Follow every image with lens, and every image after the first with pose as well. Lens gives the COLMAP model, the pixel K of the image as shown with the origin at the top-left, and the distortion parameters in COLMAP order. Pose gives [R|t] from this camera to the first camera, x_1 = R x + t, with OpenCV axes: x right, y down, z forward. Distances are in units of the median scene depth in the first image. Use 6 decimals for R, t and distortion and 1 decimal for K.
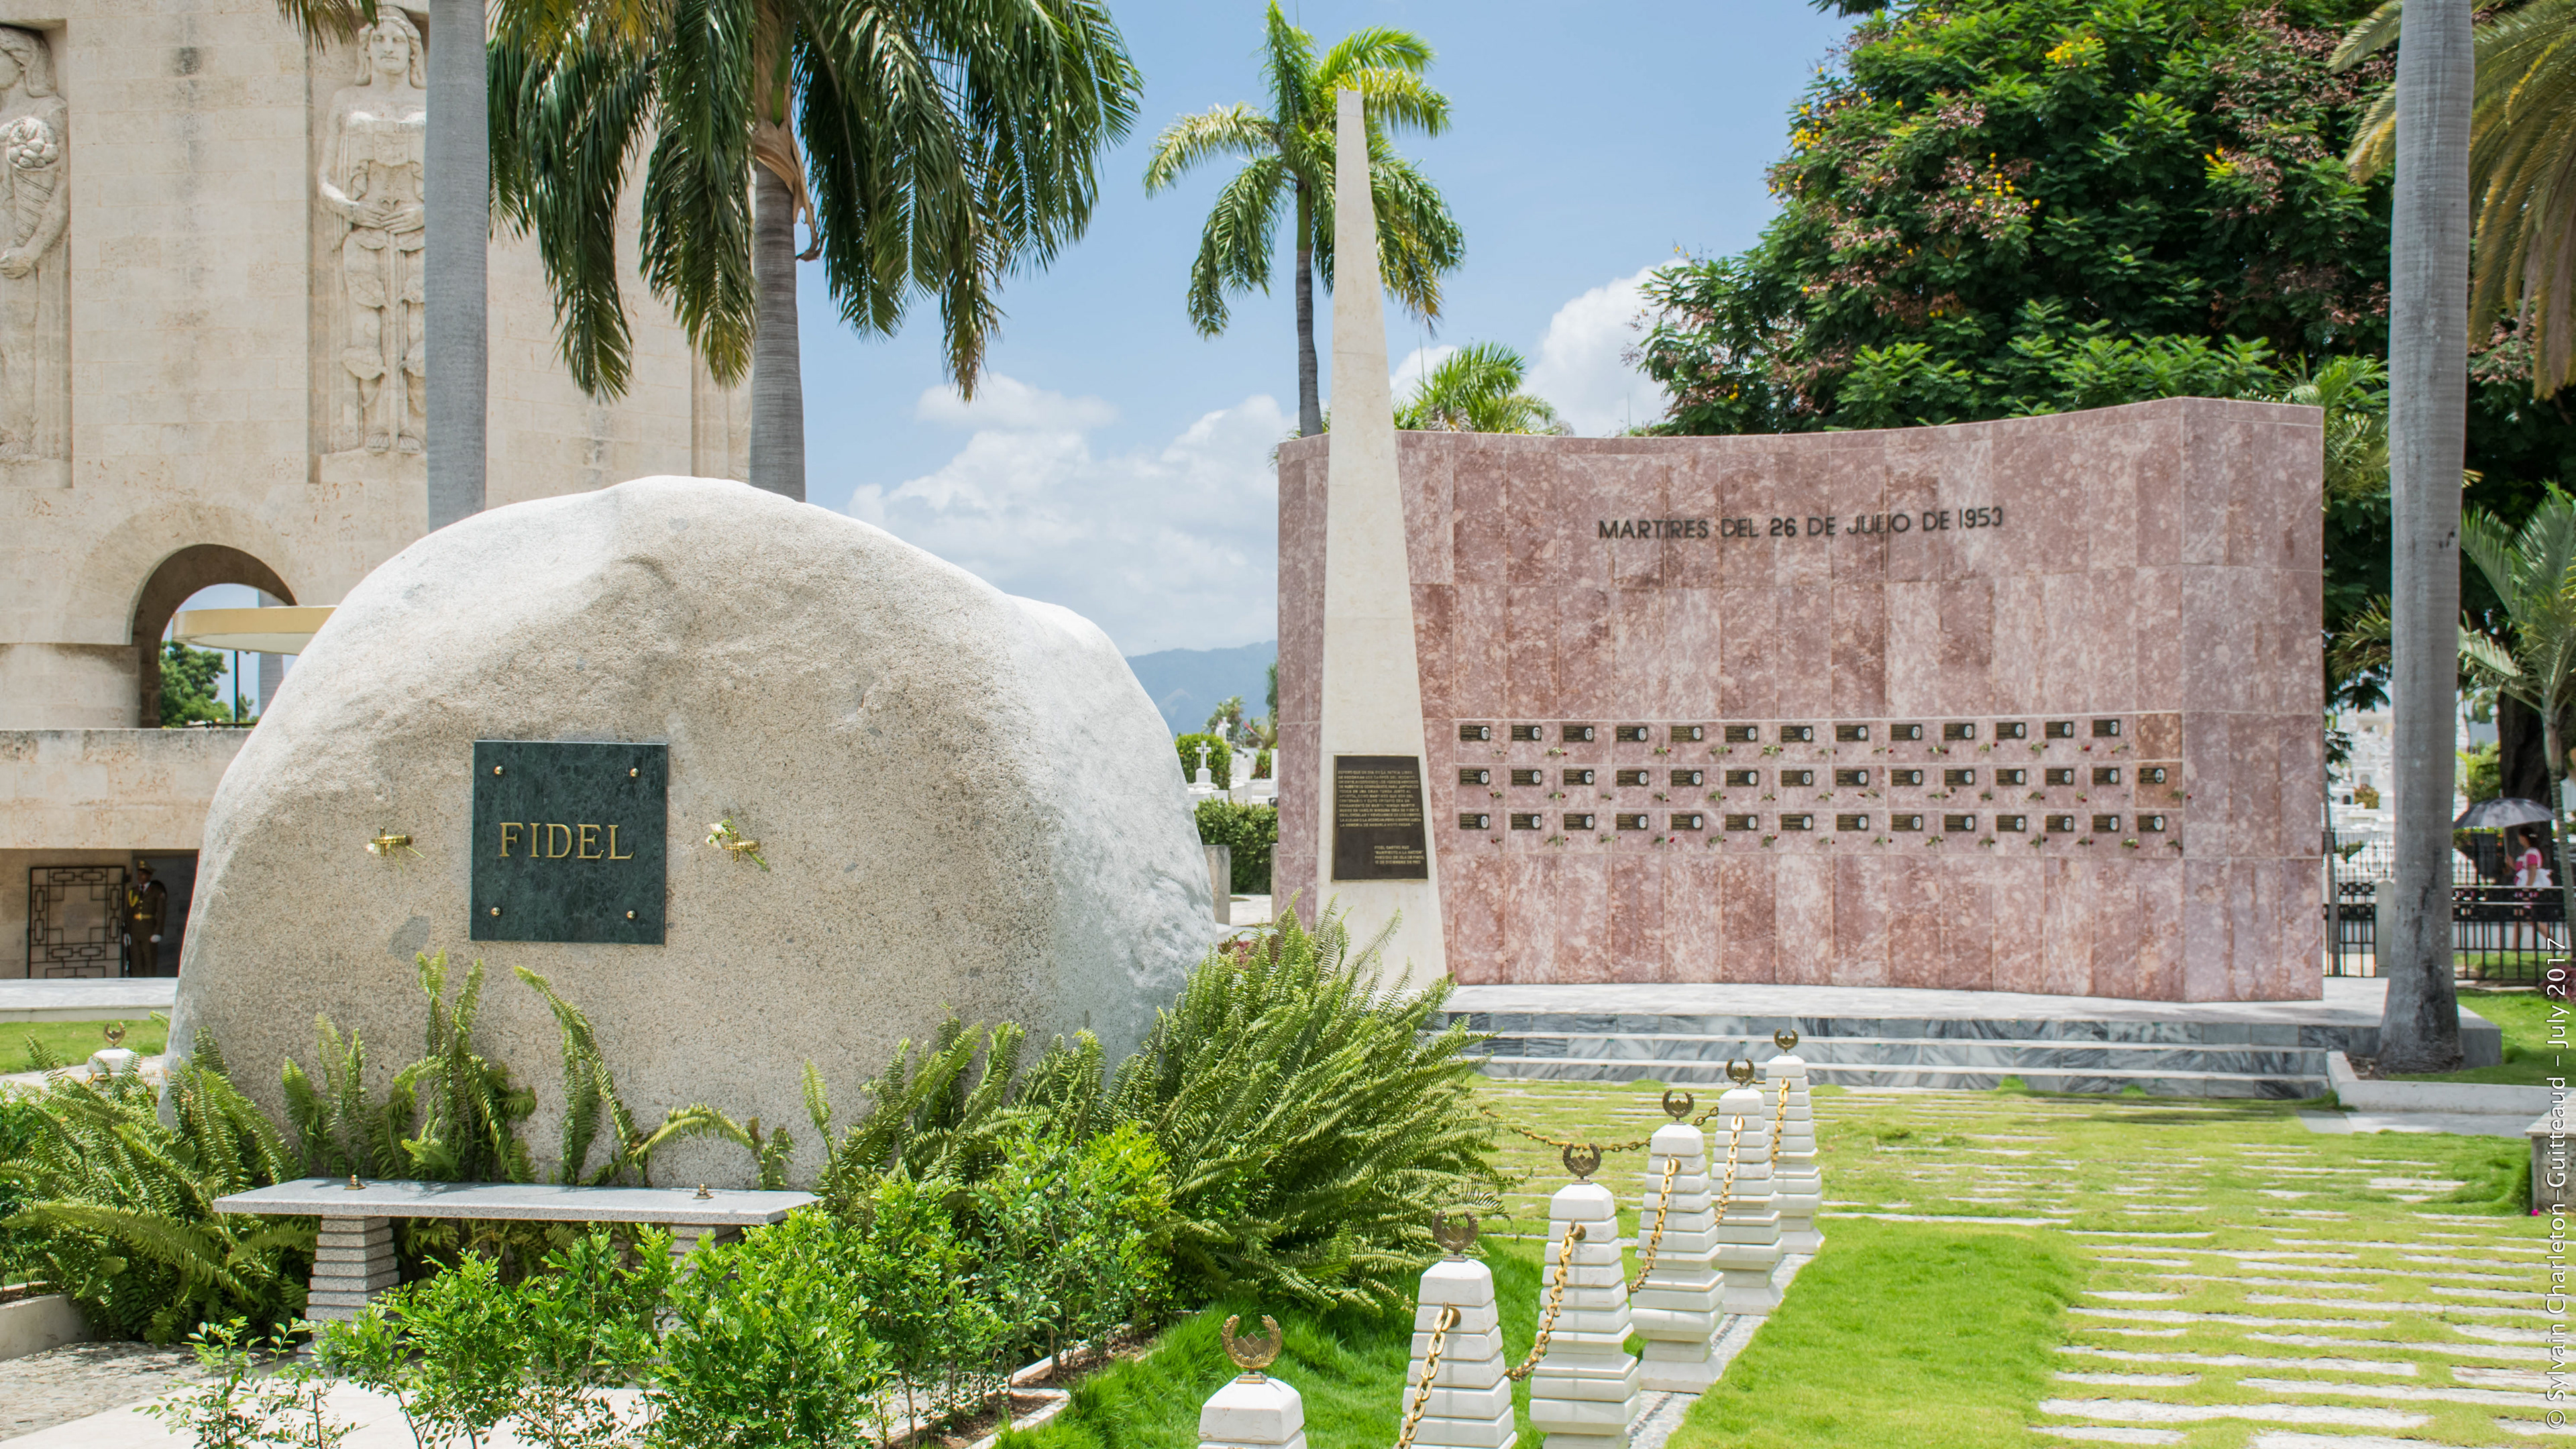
lens RADIAL K [[3257.5, 0, 1306.3], [0, 3257.5, 726.2], [0, 0, 1]] dist [0.112181, 0.000000]
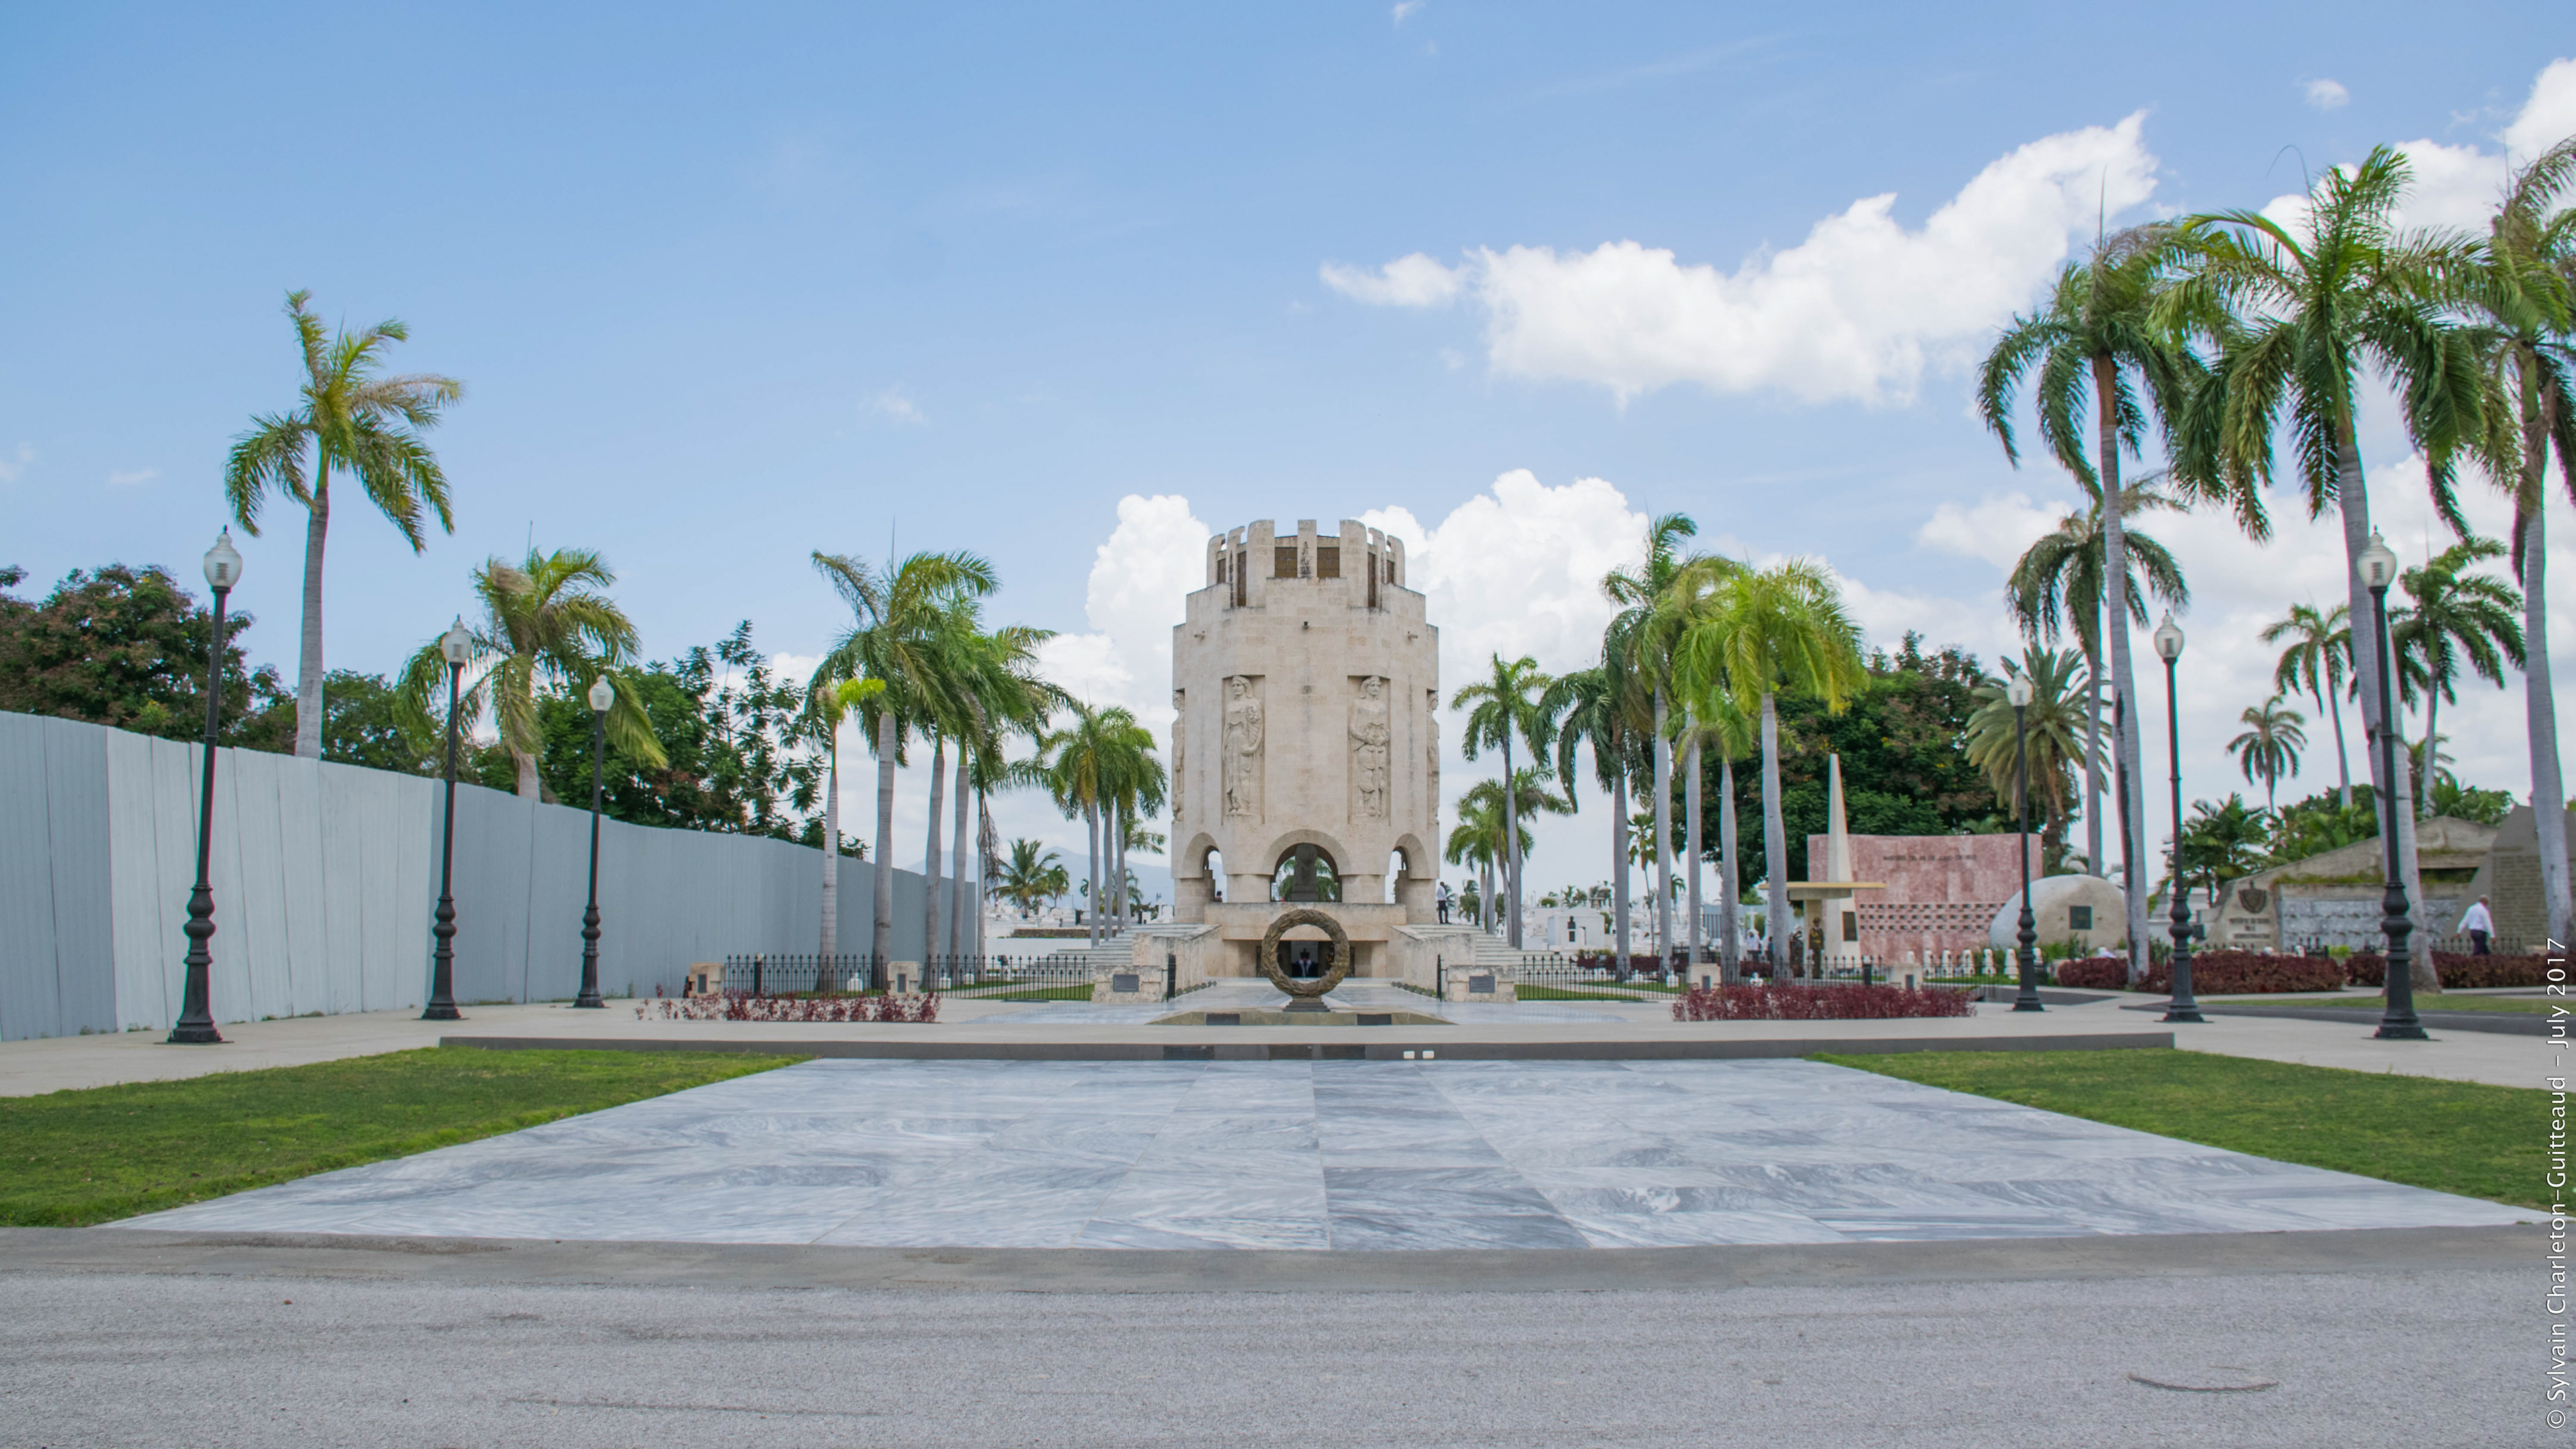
lens RADIAL K [[2043.0, 0, 1270.3], [0, 2043.0, 710.5], [0, 0, 1]] dist [-0.062852, 0.007890]
pose [[0.965835, 0.031034, 0.257293, -2.284877], [-0.006794, 0.995495, -0.094572, 0.006636], [-0.259069, 0.089592, 0.961695, -2.254612]]
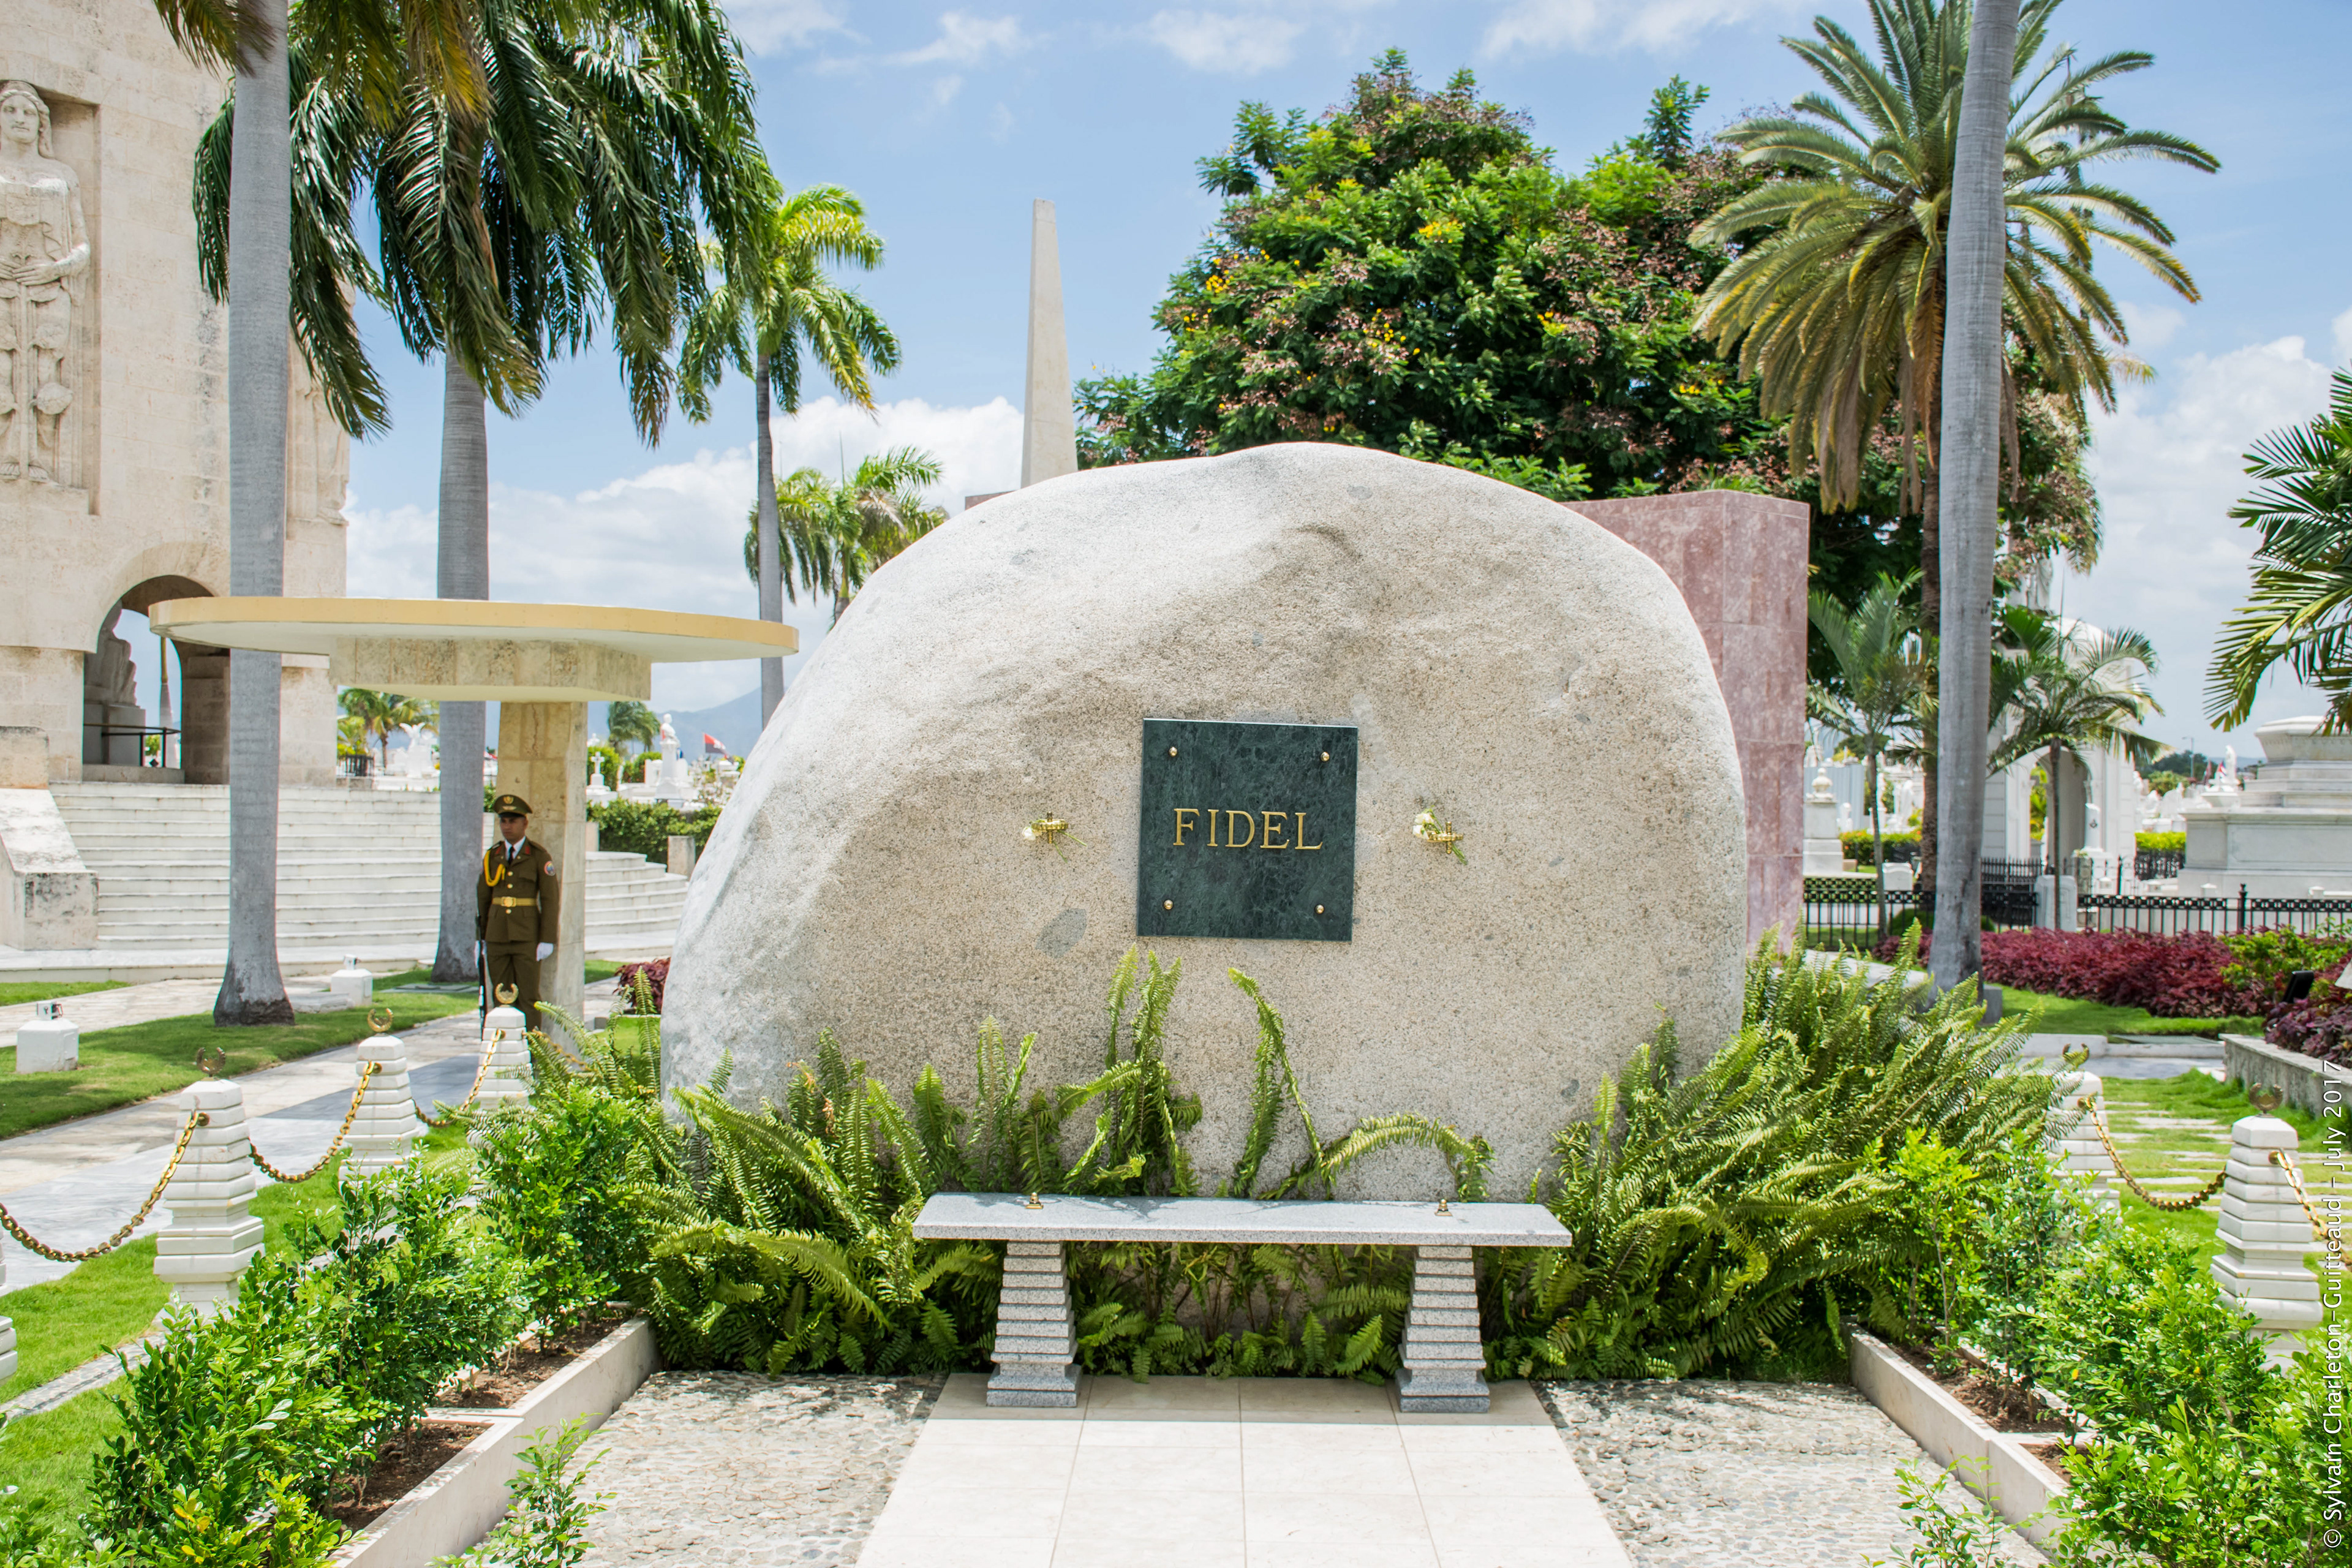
lens RADIAL K [[2453.3, 0, 1169.6], [0, 2453.3, 795.6], [0, 0, 1]] dist [0.056682, 0.000000]
pose [[0.970915, 0.014090, 0.239008, -0.254761], [-0.018506, 0.999697, 0.016242, 0.009036], [-0.238707, -0.020192, 0.970882, 0.204846]]
